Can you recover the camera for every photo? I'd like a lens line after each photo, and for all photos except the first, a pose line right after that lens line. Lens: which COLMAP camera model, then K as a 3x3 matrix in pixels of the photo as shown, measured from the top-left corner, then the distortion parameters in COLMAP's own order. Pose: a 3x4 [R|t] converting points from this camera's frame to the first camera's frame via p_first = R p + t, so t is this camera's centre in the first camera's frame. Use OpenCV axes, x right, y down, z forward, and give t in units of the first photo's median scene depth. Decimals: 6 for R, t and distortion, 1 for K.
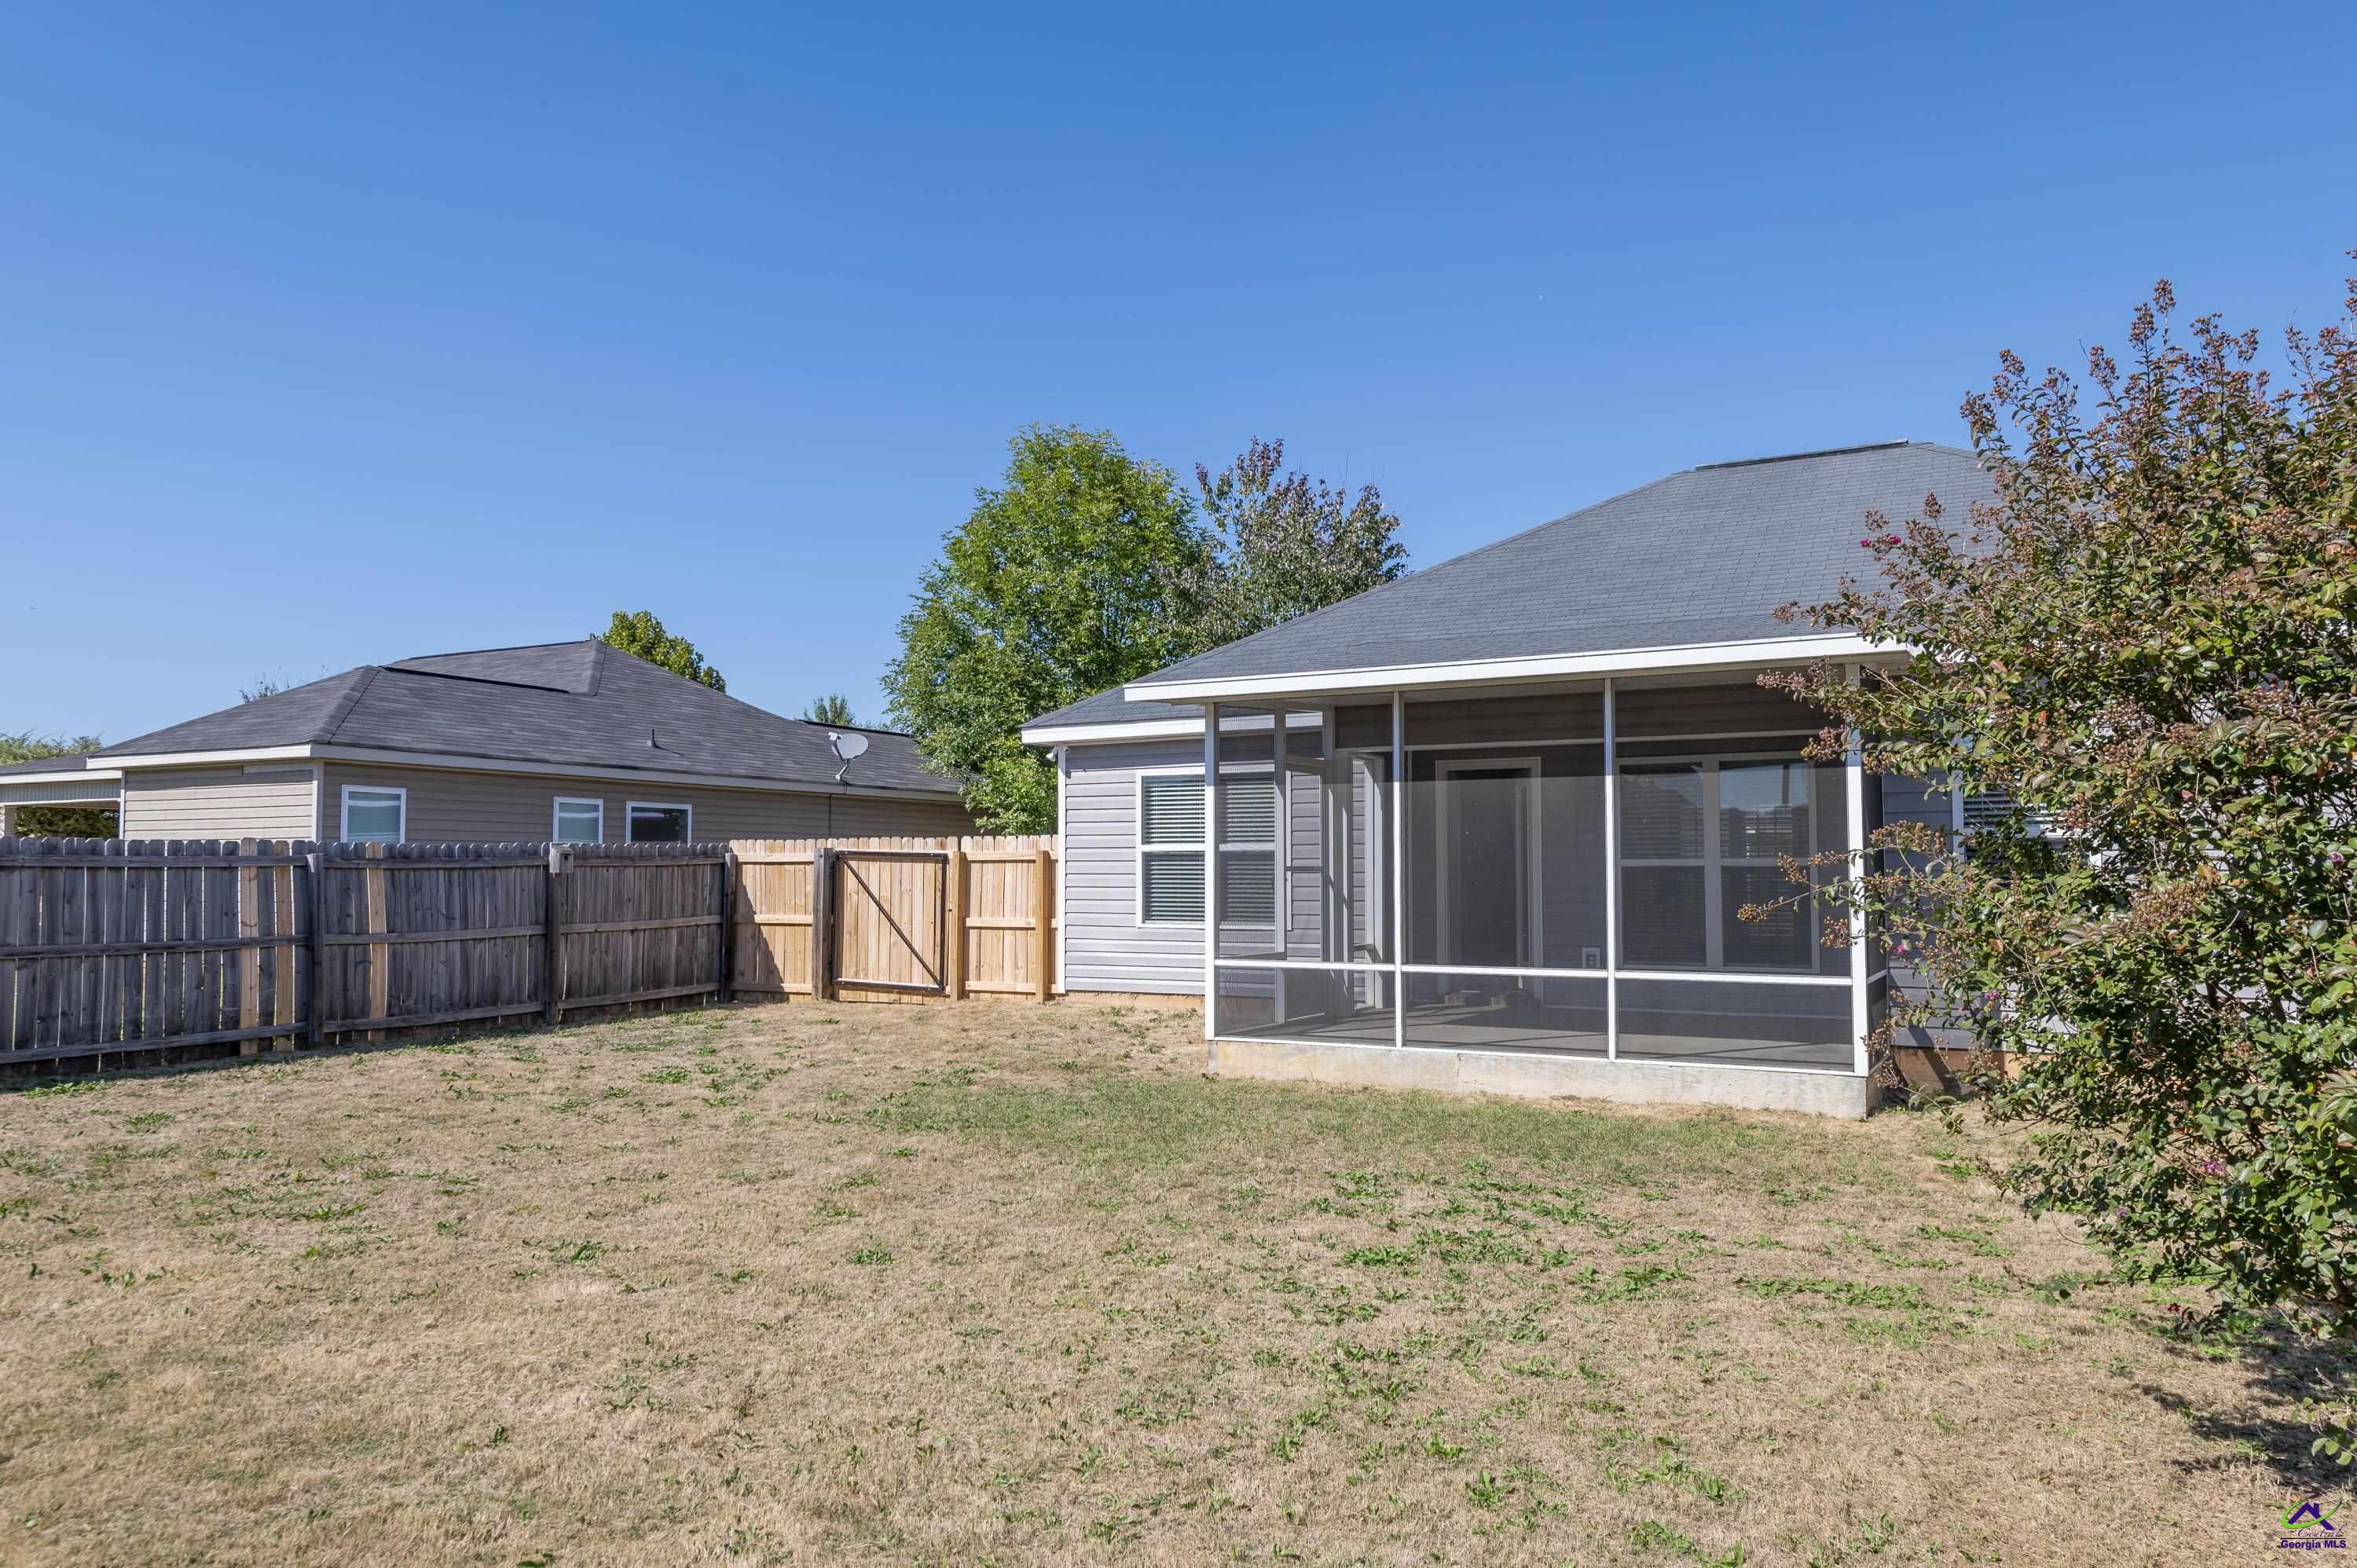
lens RADIAL K [[1575.3, 0, 1178.5], [0, 1575.3, 784.0], [0, 0, 1]] dist [-0.002899, -0.000293]
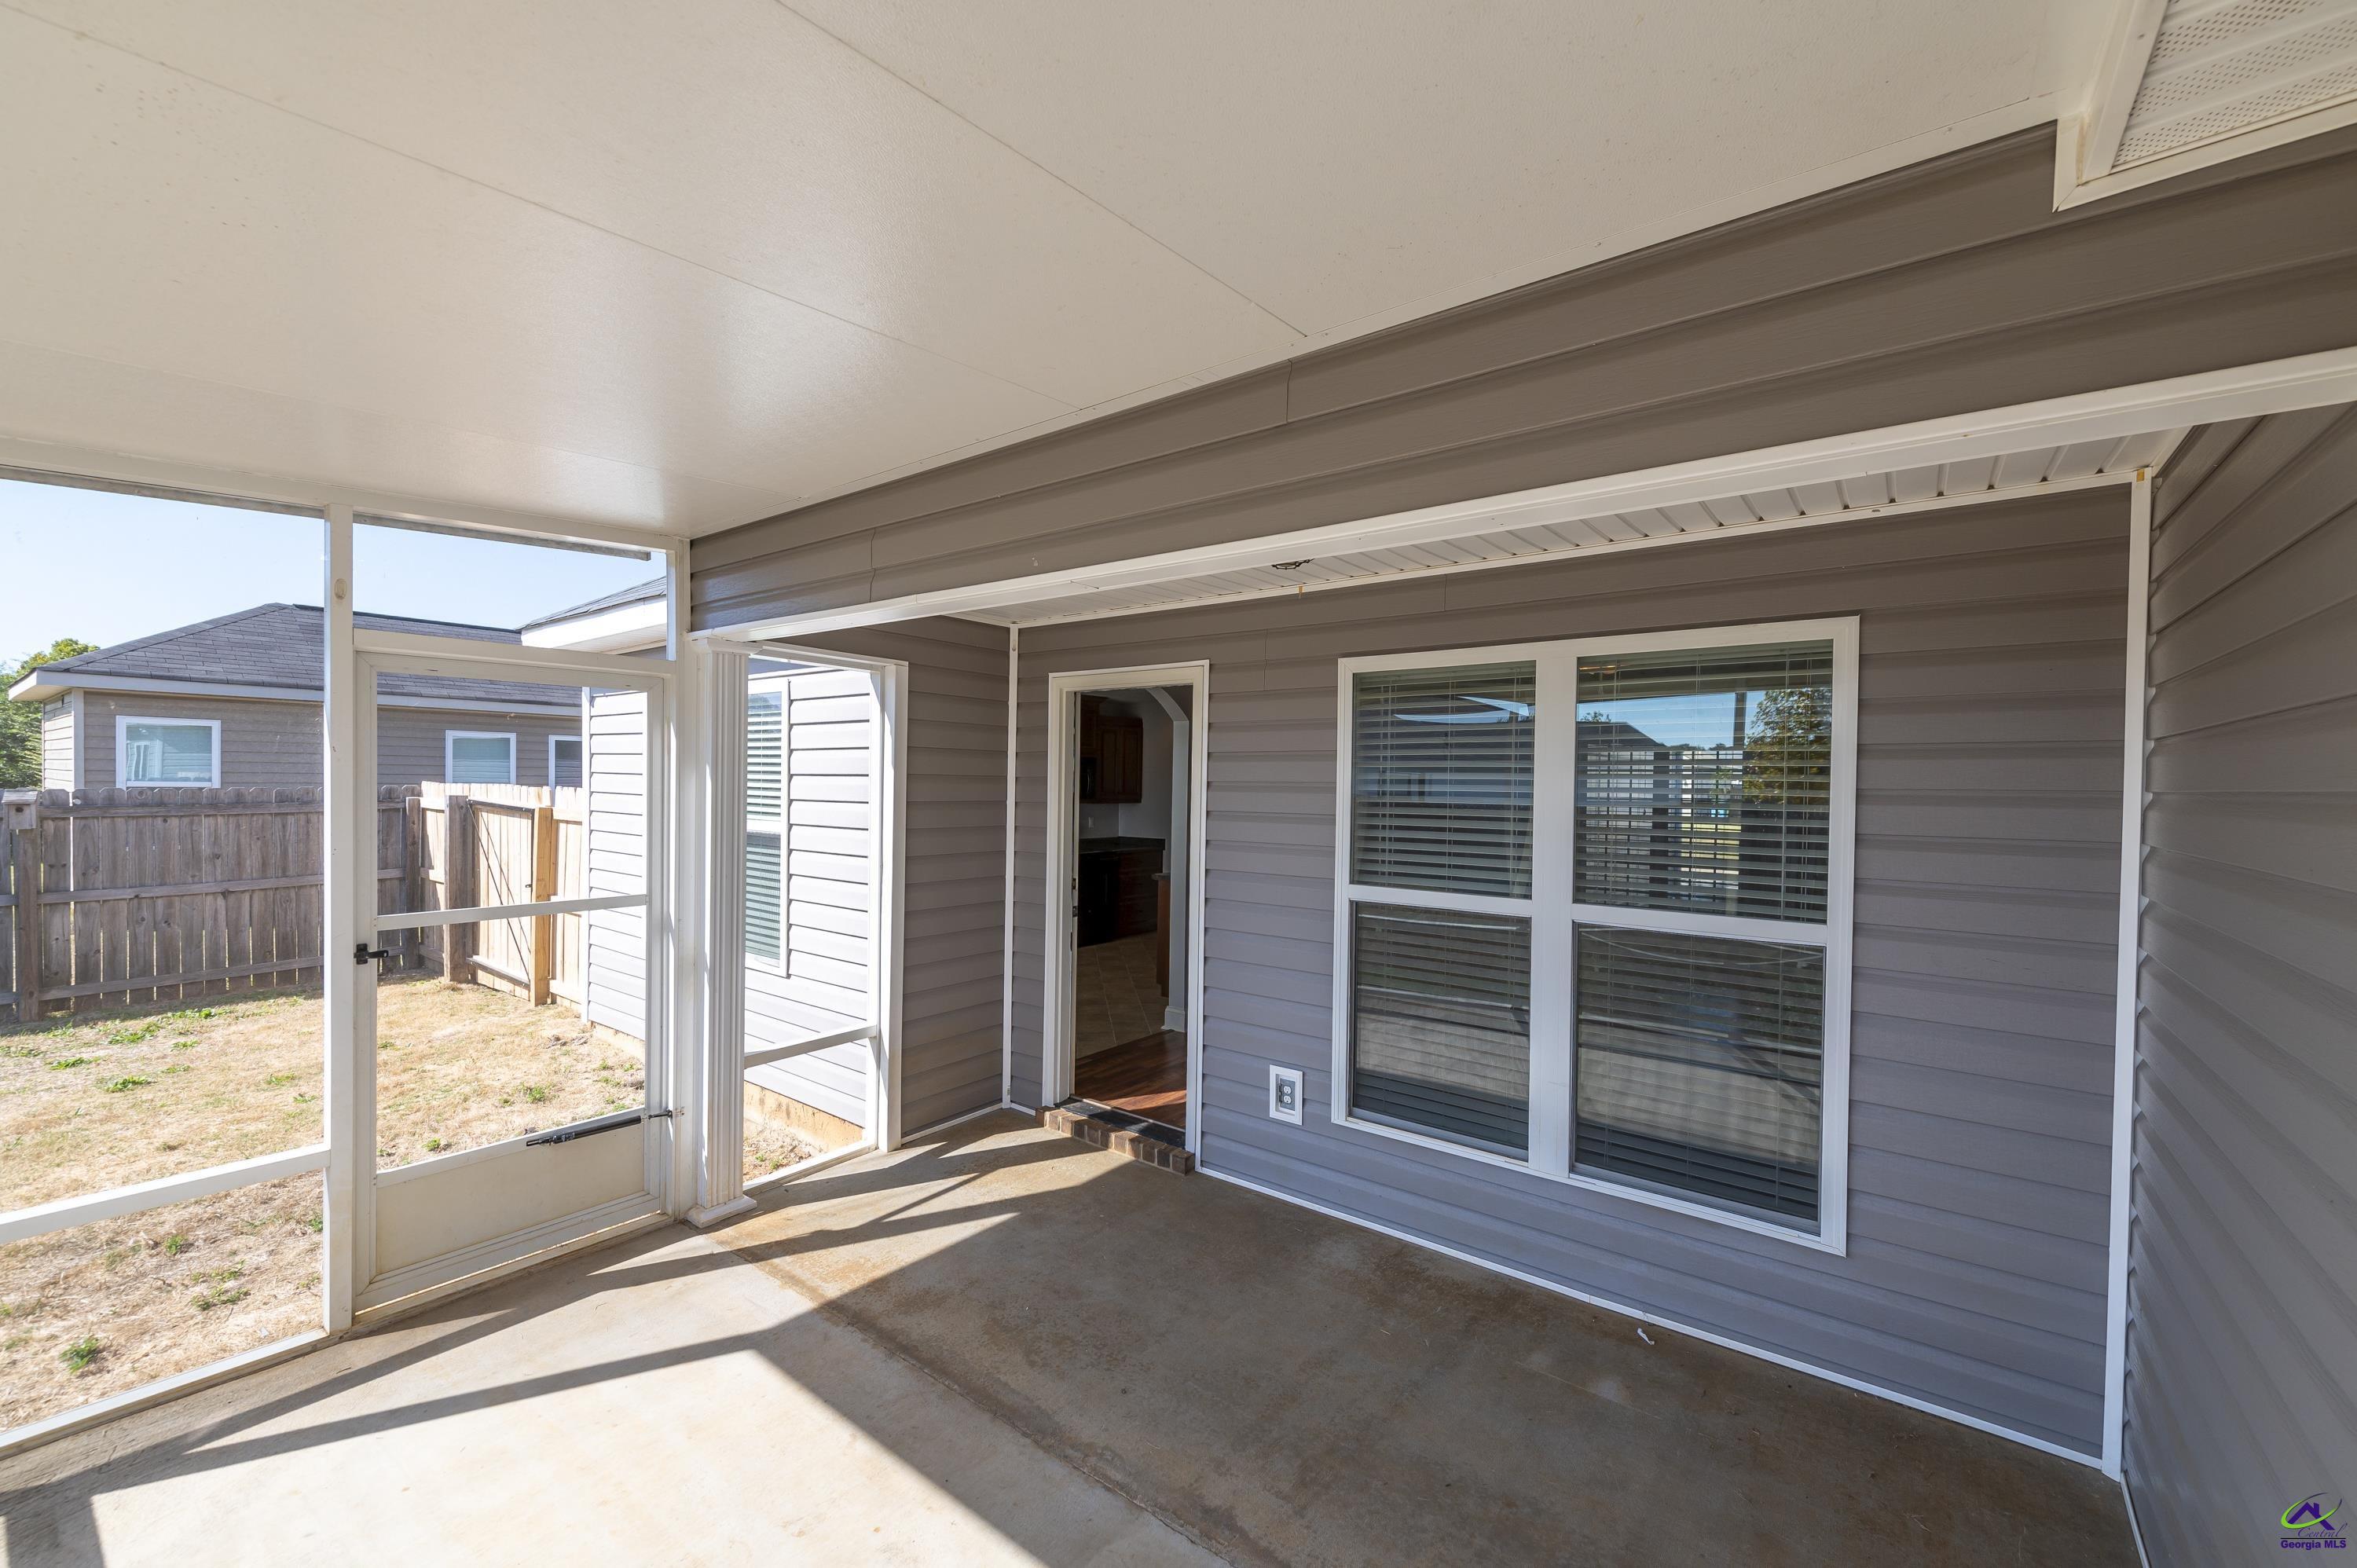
lens RADIAL K [[949.1, 0, 1181.1], [0, 949.1, 790.0], [0, 0, 1]] dist [0.024027, -0.008139]
pose [[0.984764, 0.017973, -0.172967, 0.208036], [-0.006555, 0.997774, 0.066358, 0.002248], [0.173775, -0.064213, 0.982690, 0.539524]]
